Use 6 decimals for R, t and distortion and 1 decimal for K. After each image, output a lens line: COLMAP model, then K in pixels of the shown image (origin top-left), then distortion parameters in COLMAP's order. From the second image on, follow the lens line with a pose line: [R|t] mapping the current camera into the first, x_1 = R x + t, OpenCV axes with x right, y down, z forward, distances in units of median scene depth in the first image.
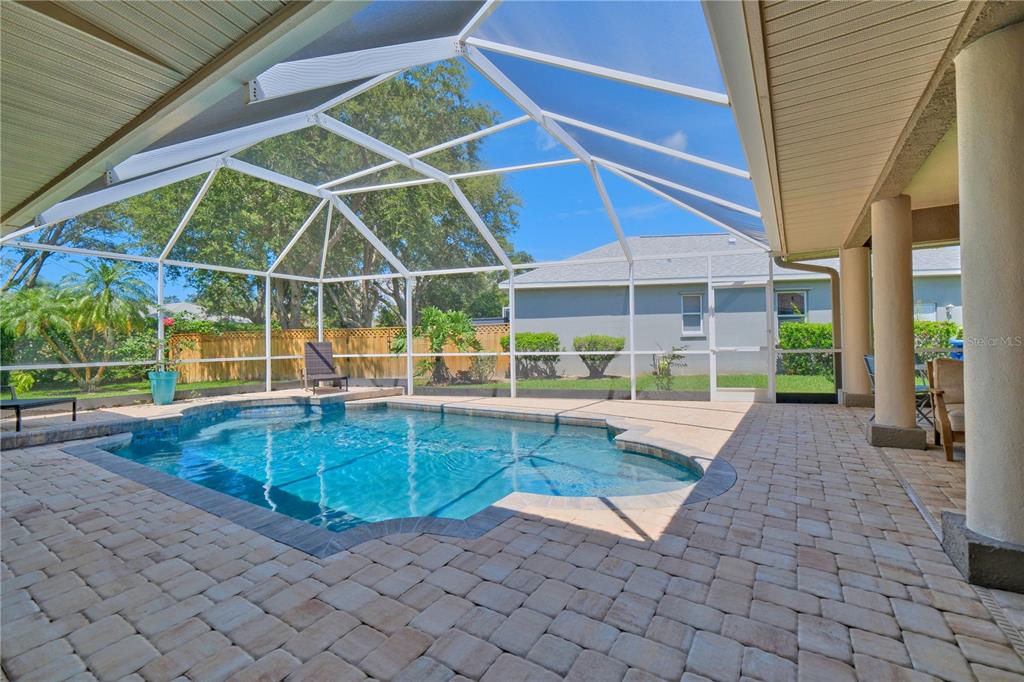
lens RADIAL K [[439.3, 0, 512.0], [0, 439.3, 341.0], [0, 0, 1]] dist [0.001229, 0.000164]
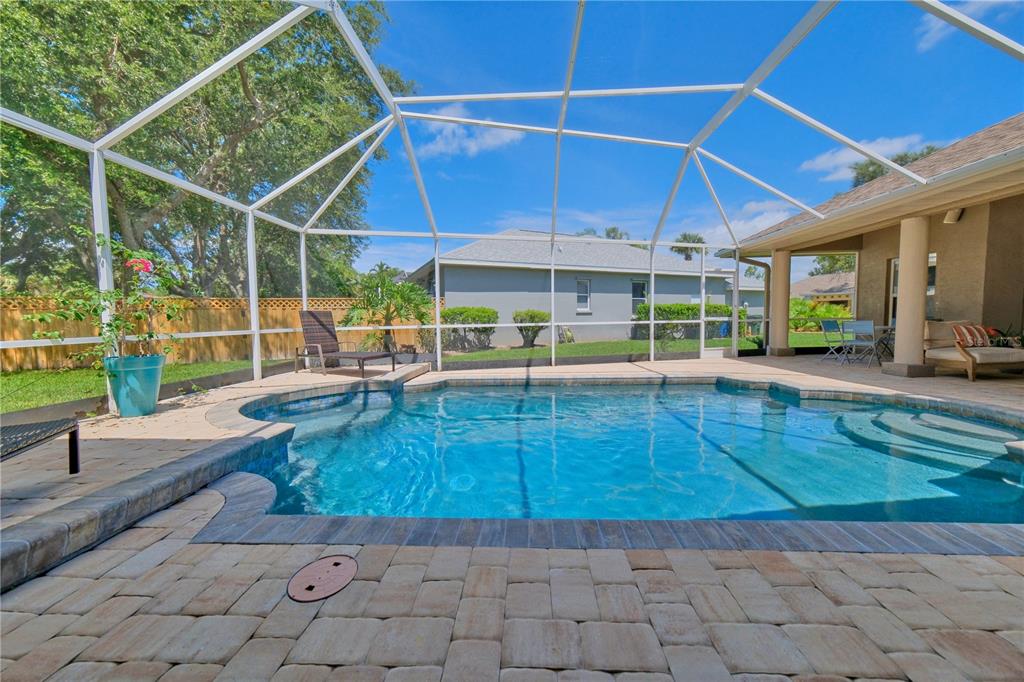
lens RADIAL K [[360.5, 0, 512.0], [0, 360.5, 341.0], [0, 0, 1]] dist [-0.000409, 0.000137]
pose [[0.863476, -0.027707, 0.503629, -0.327595], [-0.003013, 0.998189, 0.060080, 0.011742], [-0.504381, -0.053395, 0.861829, 0.197032]]
